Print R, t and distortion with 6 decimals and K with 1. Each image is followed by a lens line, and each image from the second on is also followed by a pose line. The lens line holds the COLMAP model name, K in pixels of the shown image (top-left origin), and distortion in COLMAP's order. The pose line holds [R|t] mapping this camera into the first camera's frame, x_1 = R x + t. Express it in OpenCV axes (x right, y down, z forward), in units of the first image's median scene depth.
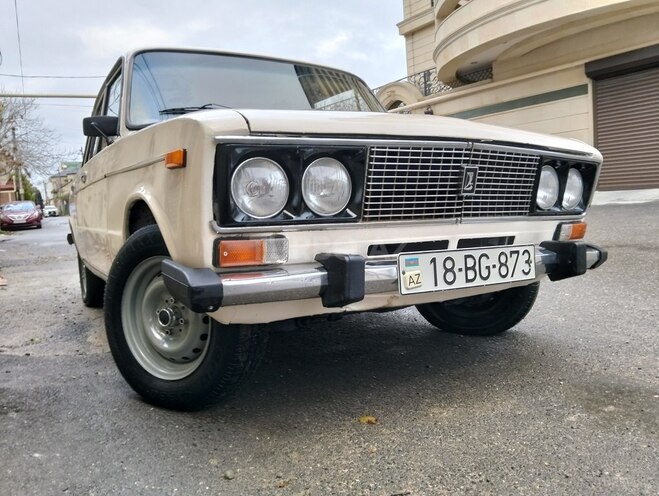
lens RADIAL K [[521.3, 0, 329.5], [0, 521.3, 248.0], [0, 0, 1]] dist [0.064802, -0.151849]
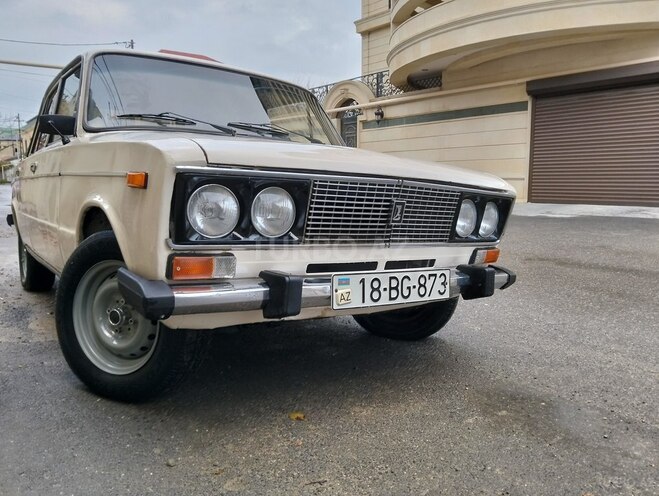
lens RADIAL K [[517.6, 0, 329.5], [0, 517.6, 248.0], [0, 0, 1]] dist [0.072297, -0.152656]
pose [[0.992449, 0.061173, 0.106313, 0.000669], [-0.063114, 0.997894, 0.014991, -0.057604], [-0.105172, -0.021588, 0.994220, -0.121936]]
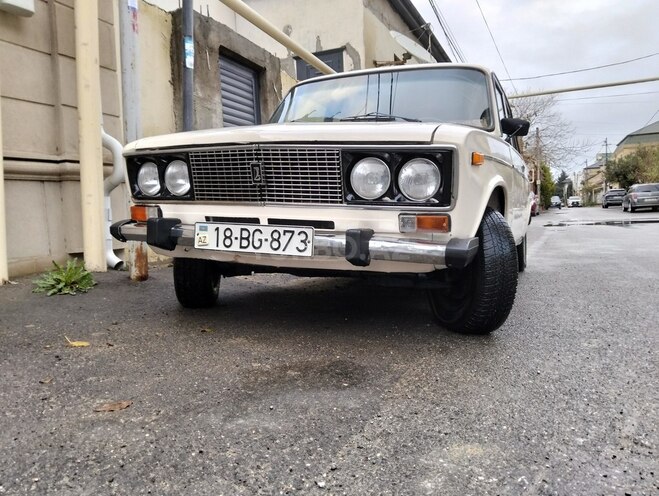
lens RADIAL K [[517.6, 0, 329.5], [0, 517.6, 248.0], [0, 0, 1]] dist [0.072297, -0.152656]
pose [[0.575408, 0.105075, -0.811089, 1.462050], [-0.091225, 0.993770, 0.064023, -0.041808], [0.812763, 0.037153, 0.581408, 0.393540]]
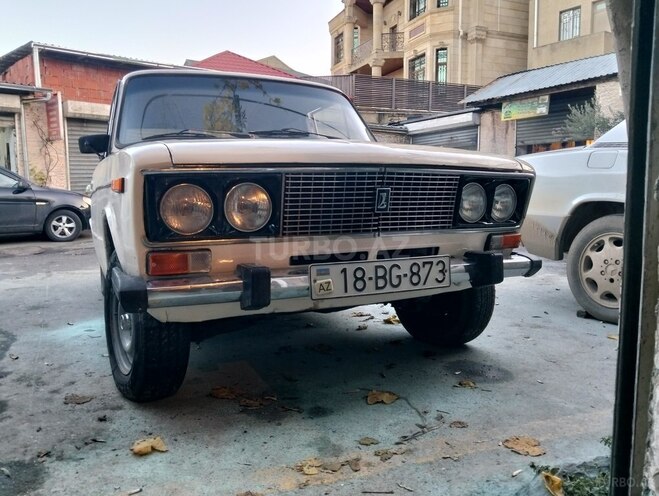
lens RADIAL K [[521.3, 0, 329.5], [0, 521.3, 248.0], [0, 0, 1]] dist [0.064802, -0.151849]
pose [[0.996253, 0.014602, -0.085242, 0.249923], [-0.012846, 0.999695, 0.021111, -0.047247], [0.085524, -0.019937, 0.996137, -0.143385]]
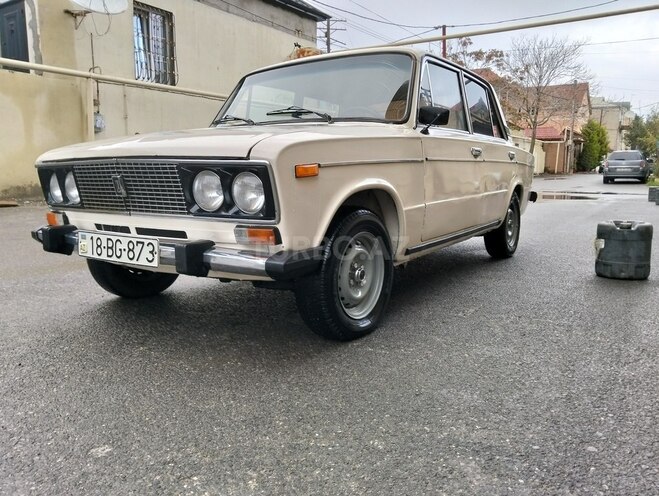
lens RADIAL K [[517.6, 0, 329.5], [0, 517.6, 248.0], [0, 0, 1]] dist [0.072297, -0.152656]
pose [[0.436203, 0.157103, -0.886028, 1.772230], [-0.064797, 0.987569, 0.143207, -0.201394], [0.897512, -0.005056, 0.440961, 0.895153]]
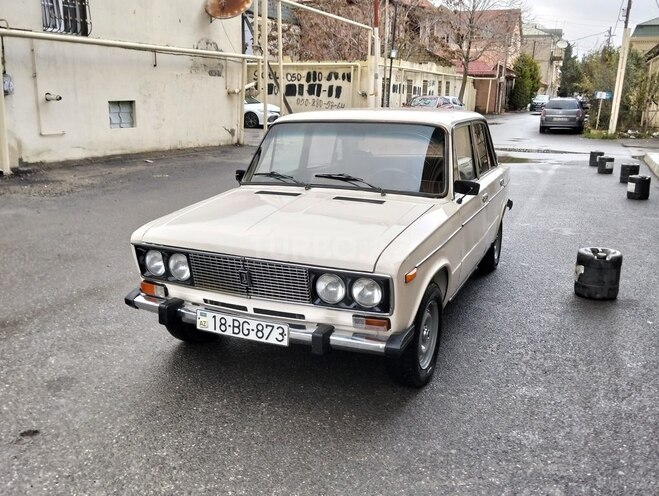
lens RADIAL K [[596.3, 0, 329.5], [0, 596.3, 248.0], [0, 0, 1]] dist [0.107507, -0.263563]
pose [[0.579354, 0.229891, -0.781984, 1.932456], [-0.075545, 0.970416, 0.229318, -0.692339], [0.811568, -0.073781, 0.579581, 0.106367]]
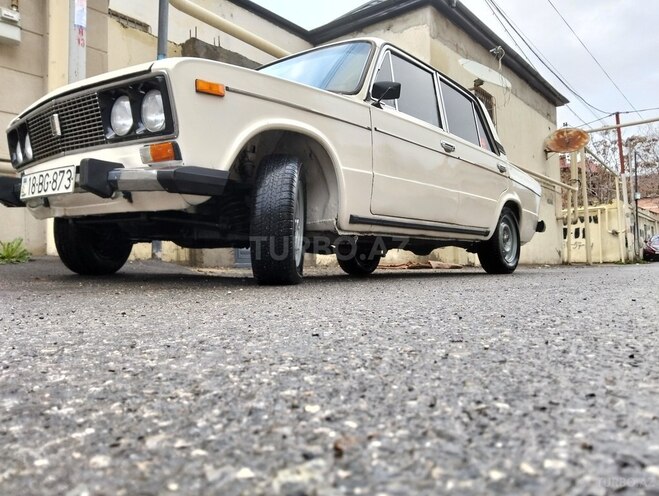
lens RADIAL K [[521.3, 0, 329.5], [0, 521.3, 248.0], [0, 0, 1]] dist [0.064802, -0.151849]
pose [[0.338439, 0.018299, -0.940810, 1.914181], [-0.090410, 0.995818, -0.013155, 0.163271], [0.936635, 0.089511, 0.338678, 1.259952]]
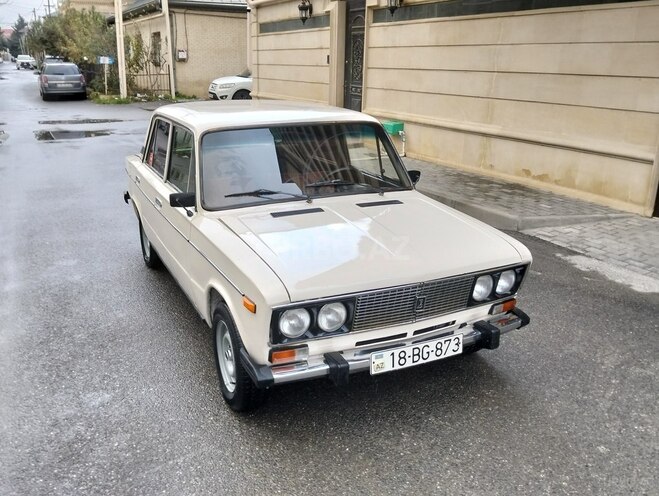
lens RADIAL K [[596.3, 0, 329.5], [0, 596.3, 248.0], [0, 0, 1]] dist [0.107507, -0.263563]
pose [[0.996656, 0.057256, -0.058301, 0.081100], [-0.041714, 0.969997, 0.239512, -0.740599], [0.070265, -0.236279, 0.969141, -0.812131]]
